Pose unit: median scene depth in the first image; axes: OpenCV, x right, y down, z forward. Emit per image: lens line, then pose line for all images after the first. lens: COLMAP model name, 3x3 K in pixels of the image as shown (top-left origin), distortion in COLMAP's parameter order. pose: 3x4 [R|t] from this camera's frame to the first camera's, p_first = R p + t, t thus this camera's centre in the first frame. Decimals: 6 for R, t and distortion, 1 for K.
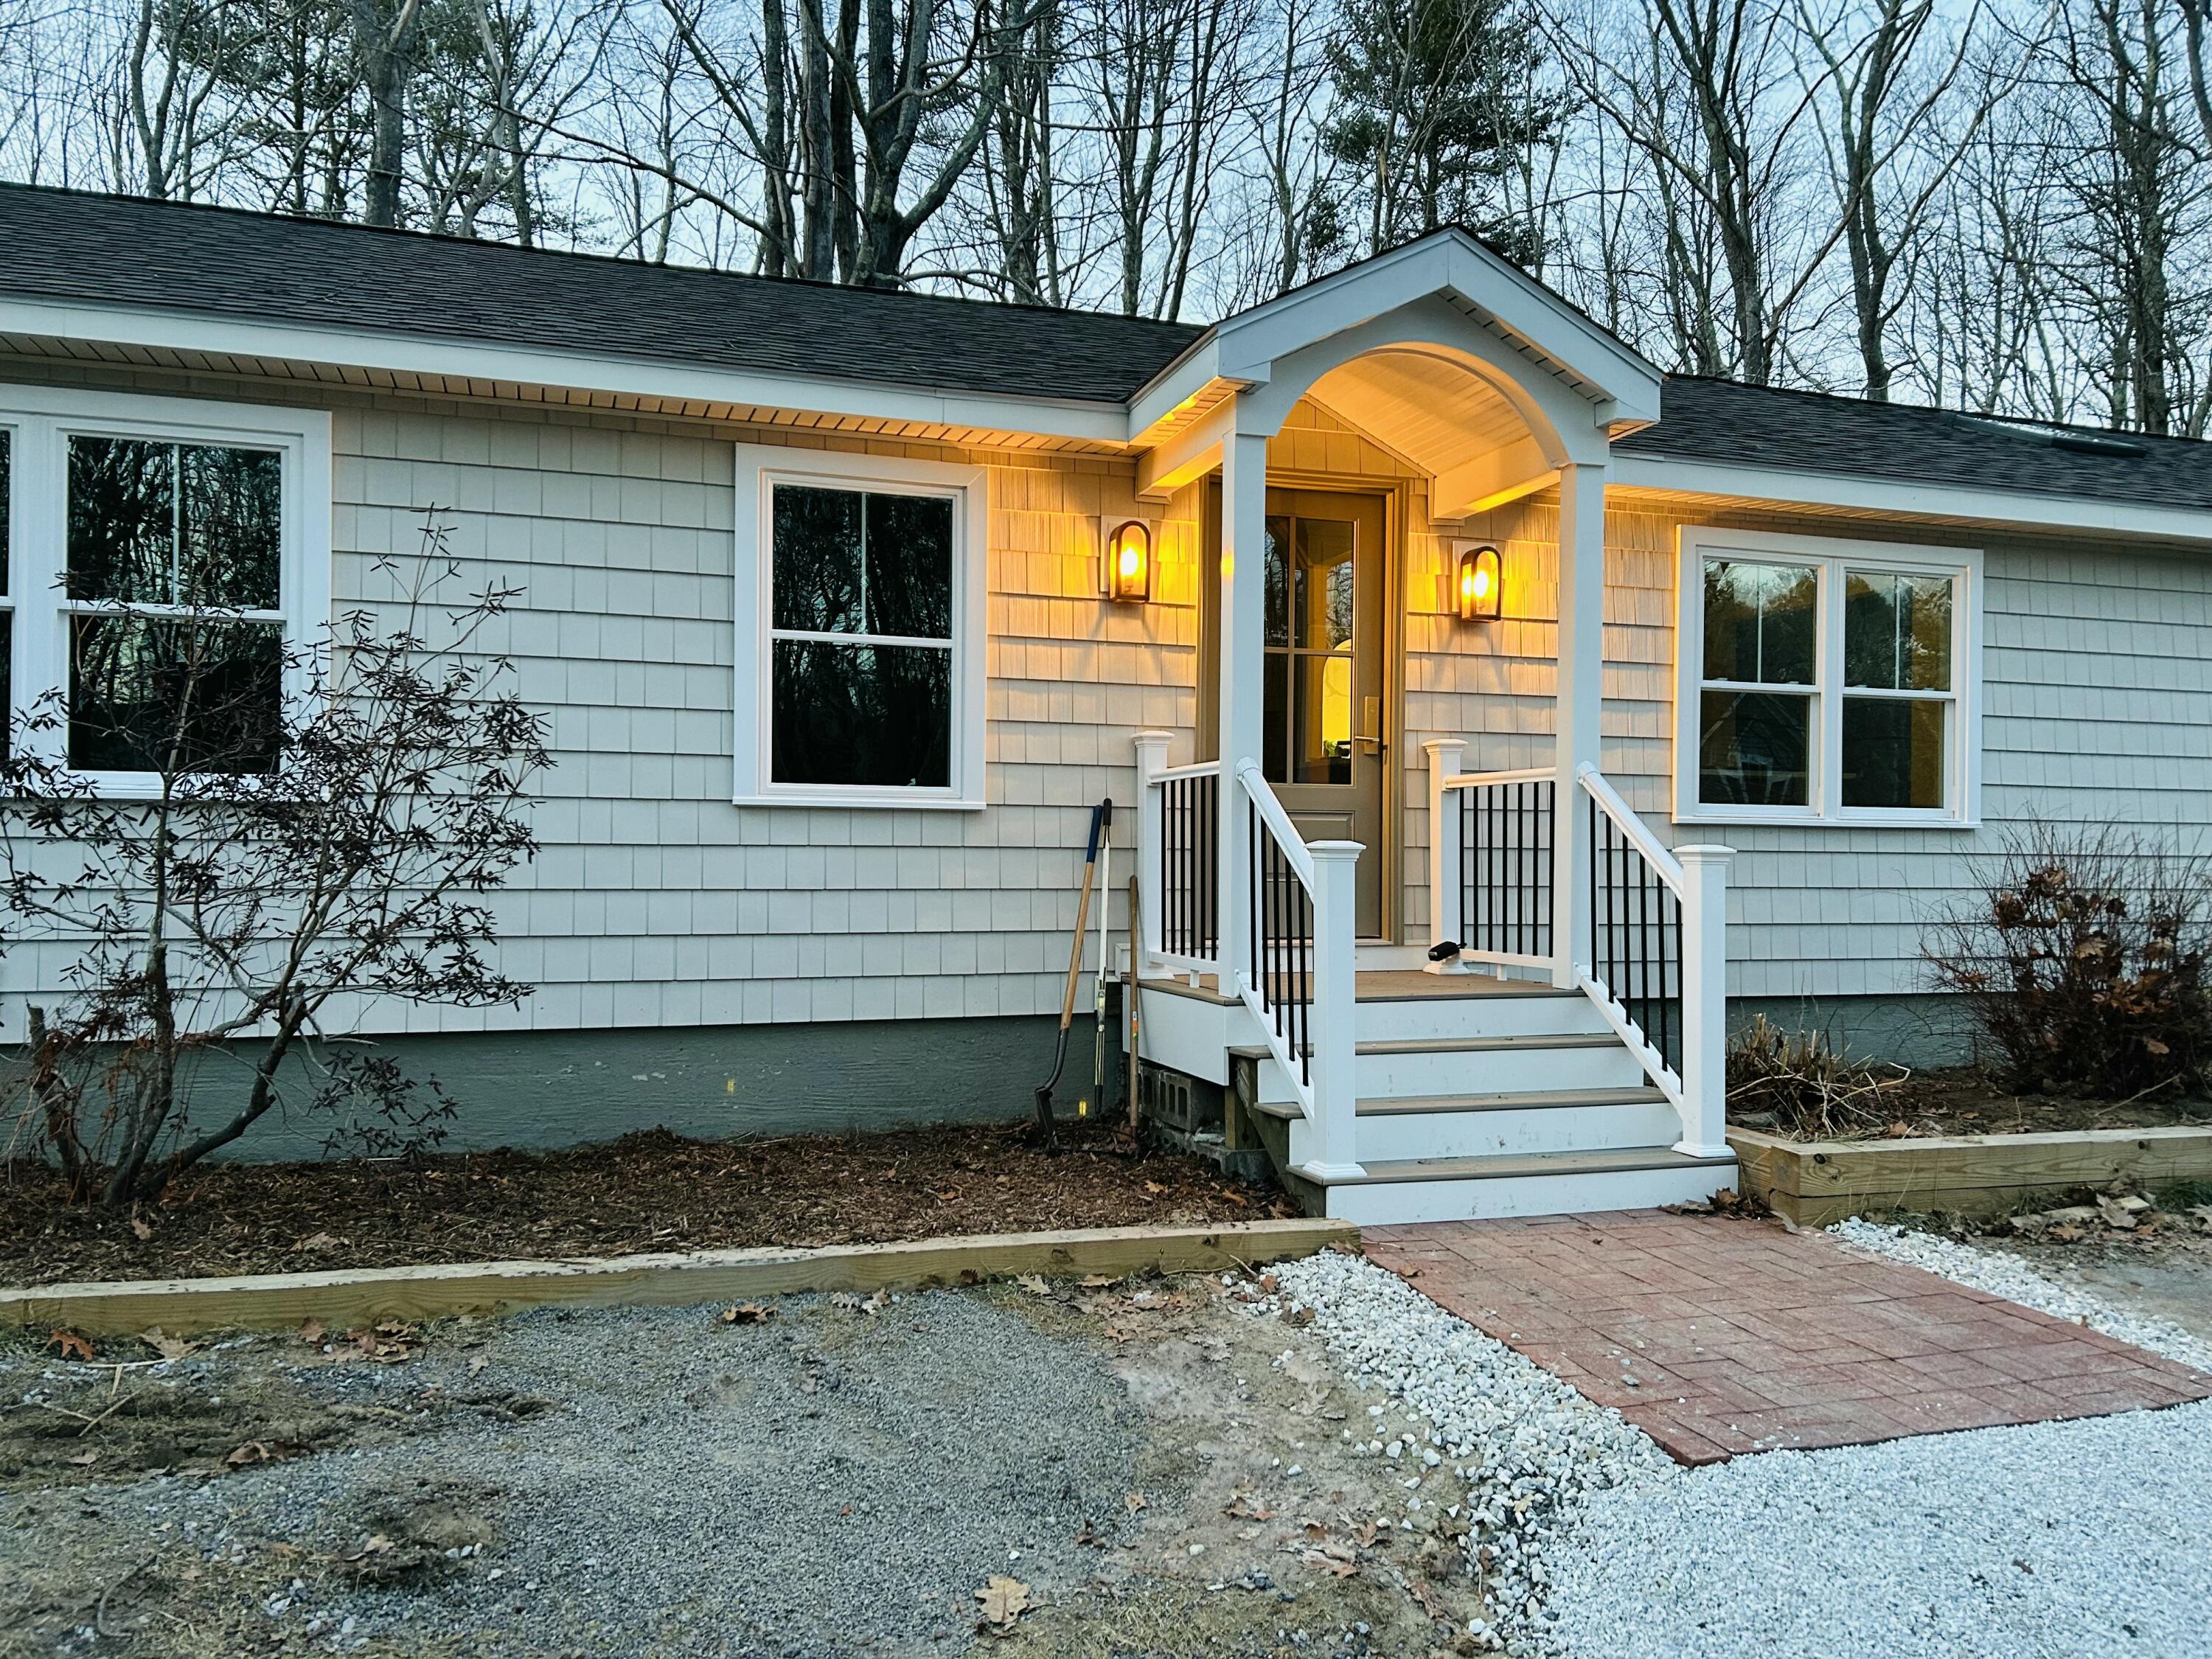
lens RADIAL K [[1664.0, 0, 1139.3], [0, 1664.0, 837.6], [0, 0, 1]] dist [0.047887, -0.037231]
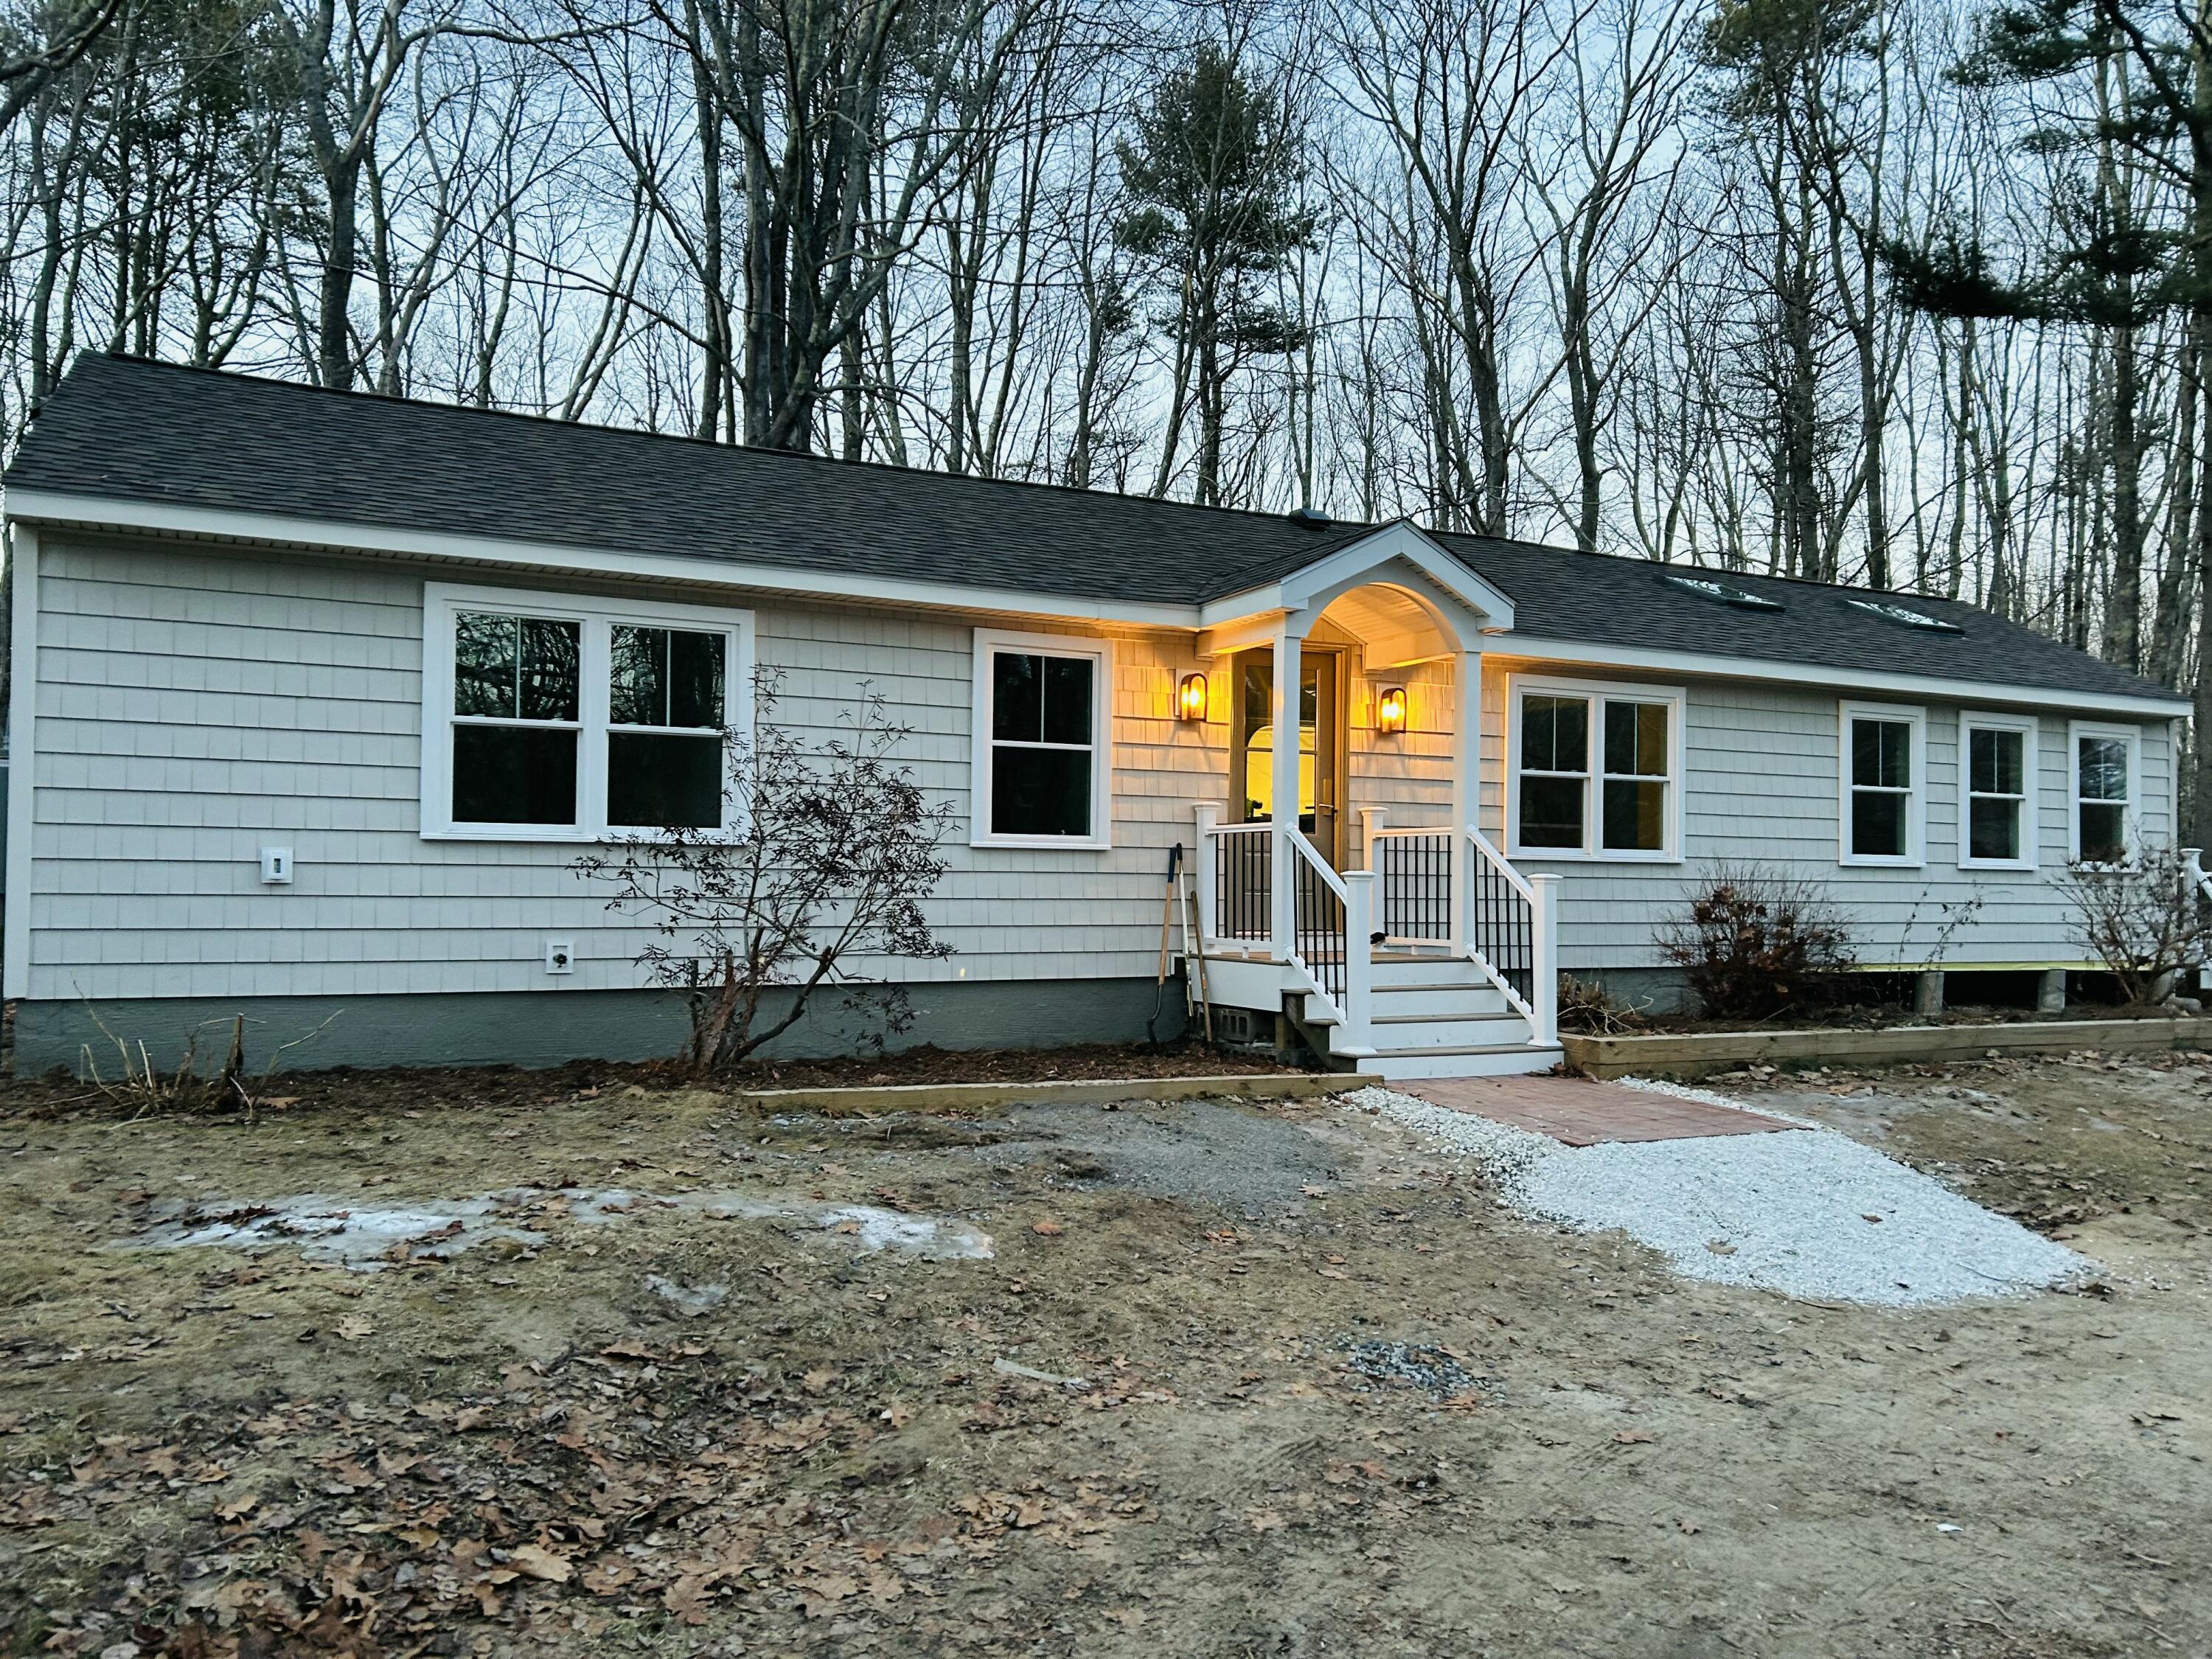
lens RADIAL K [[1635.7, 0, 1106.0], [0, 1635.7, 829.5], [0, 0, 1]] dist [0.063157, -0.064663]
pose [[0.990752, 0.007540, 0.135473, -0.315095], [-0.005233, 0.999835, -0.017380, -0.009056], [-0.135581, 0.016510, 0.990629, -0.585082]]
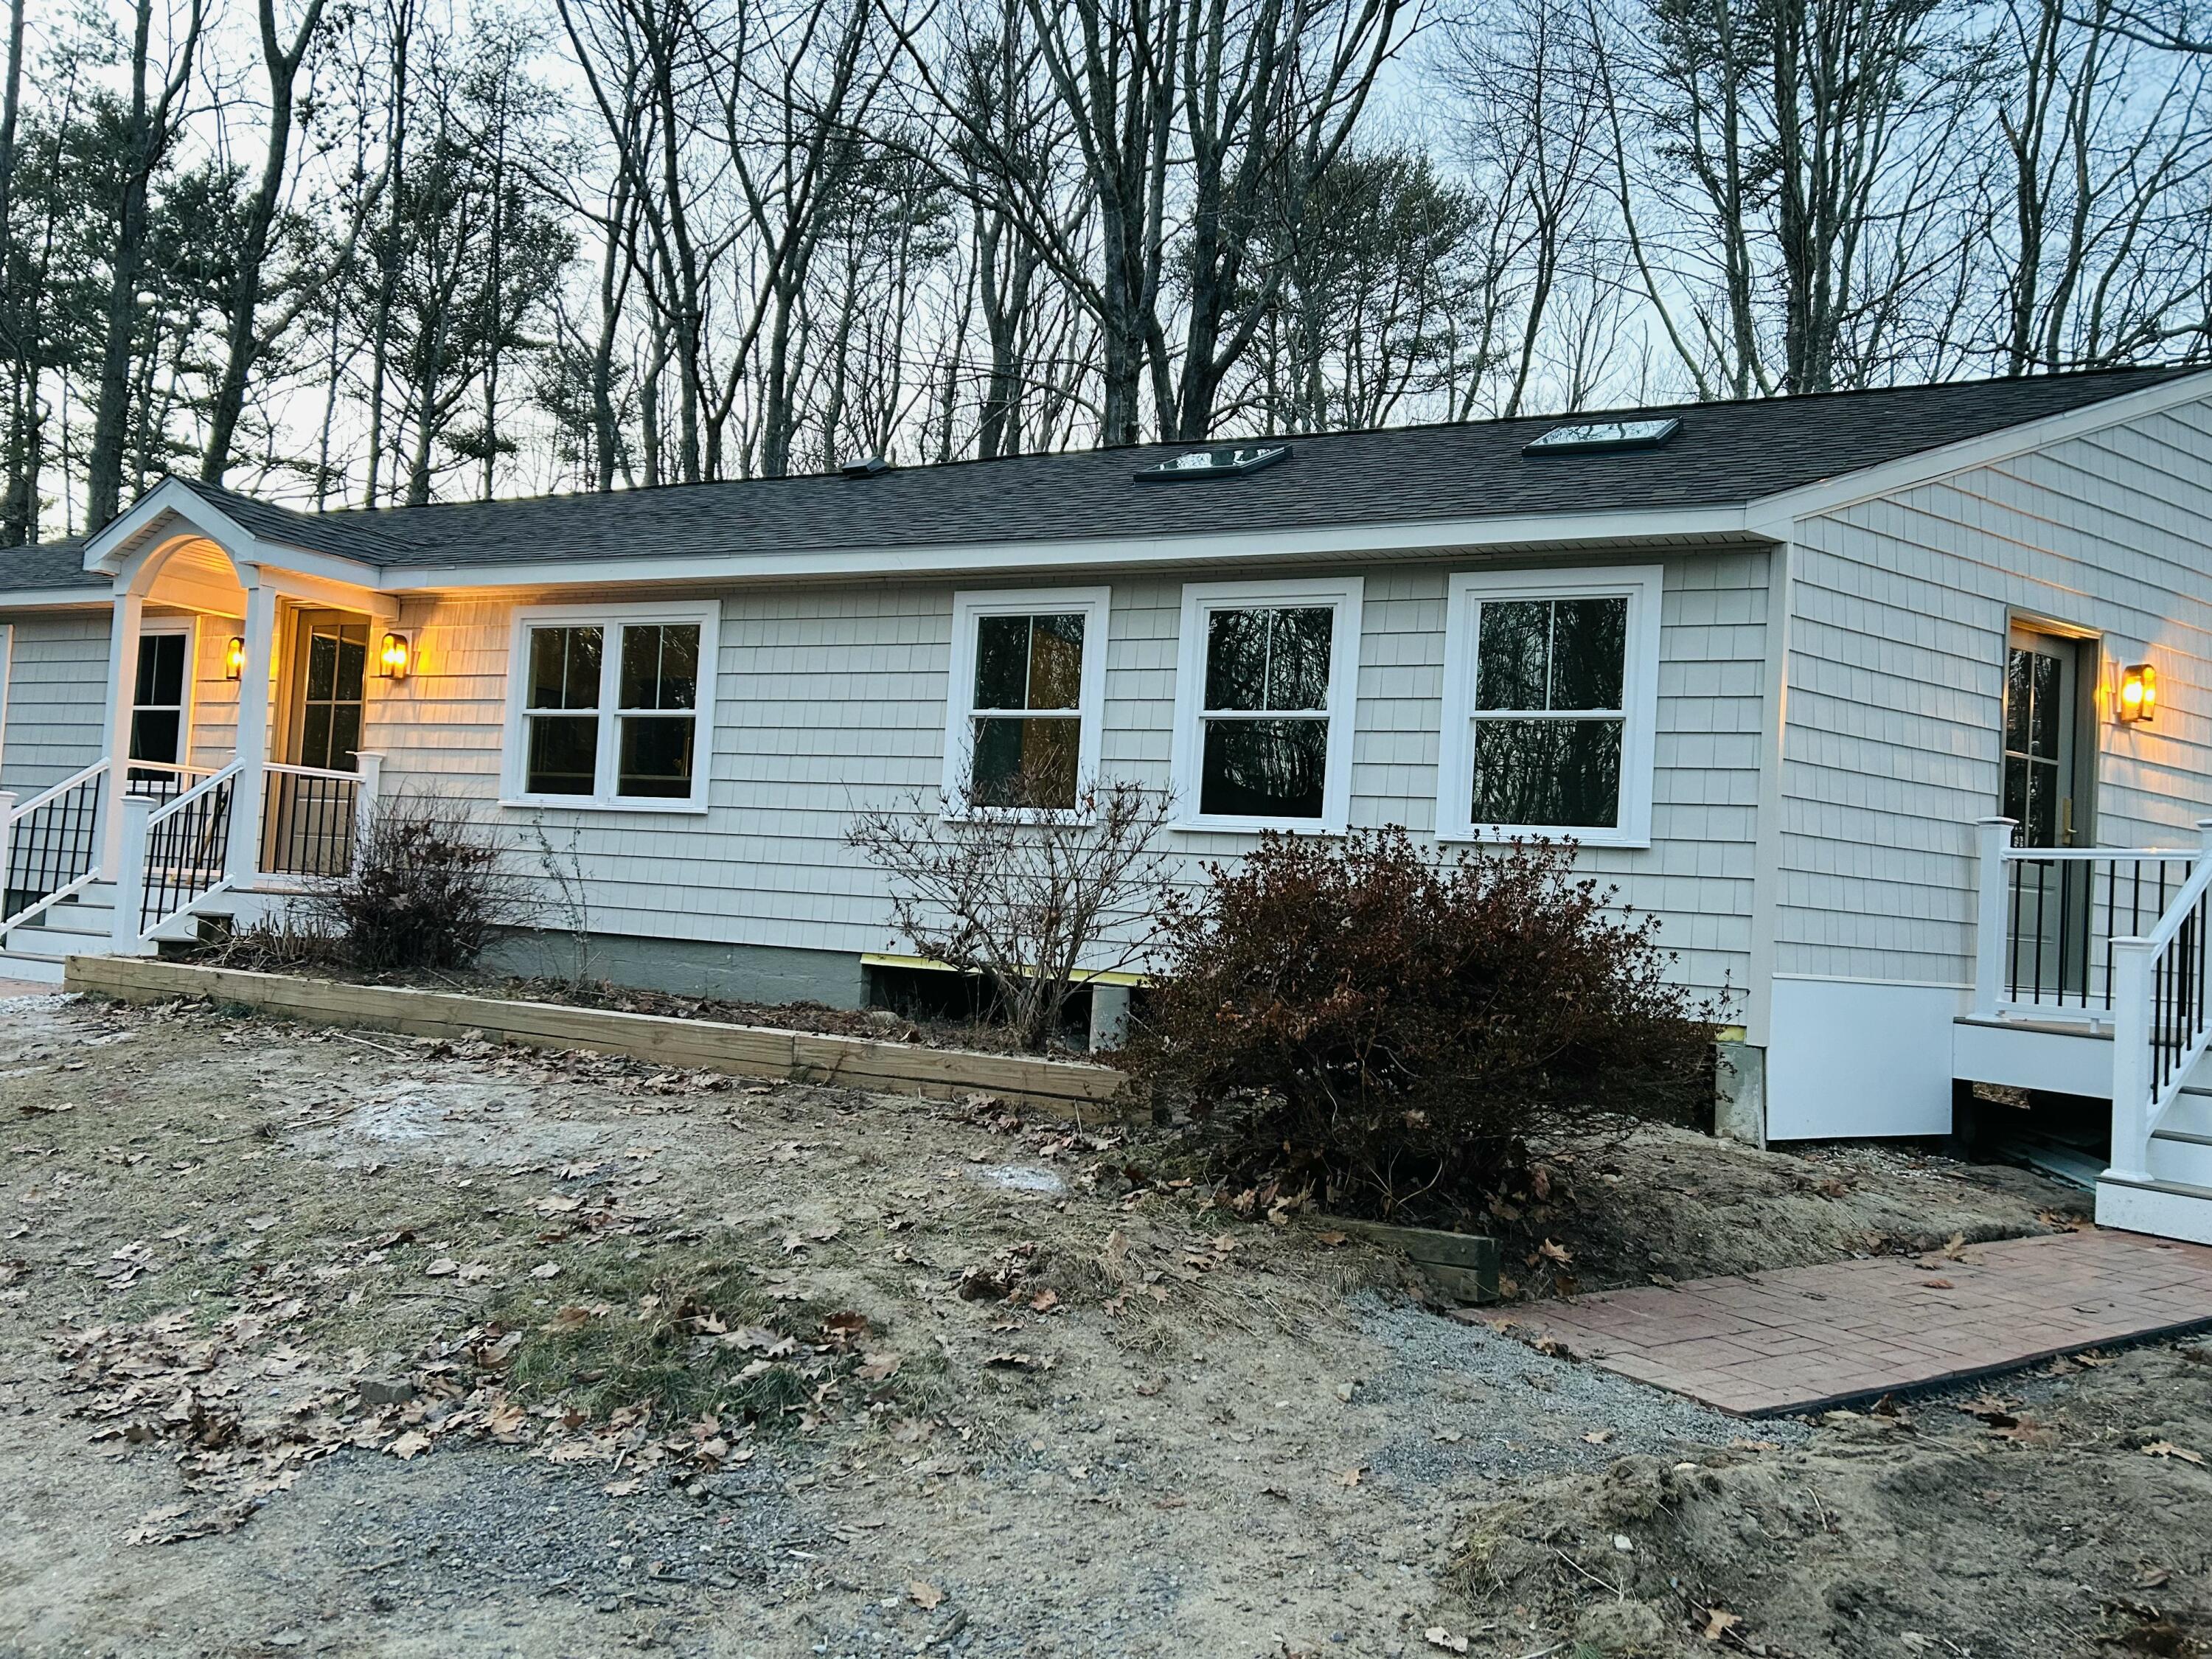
lens RADIAL K [[1635.7, 0, 1106.0], [0, 1635.7, 829.5], [0, 0, 1]] dist [0.063157, -0.064663]
pose [[0.699377, 0.005065, -0.714735, 2.040177], [-0.044030, 0.998381, -0.036009, 0.048718], [0.713395, 0.056654, 0.698468, 0.423760]]
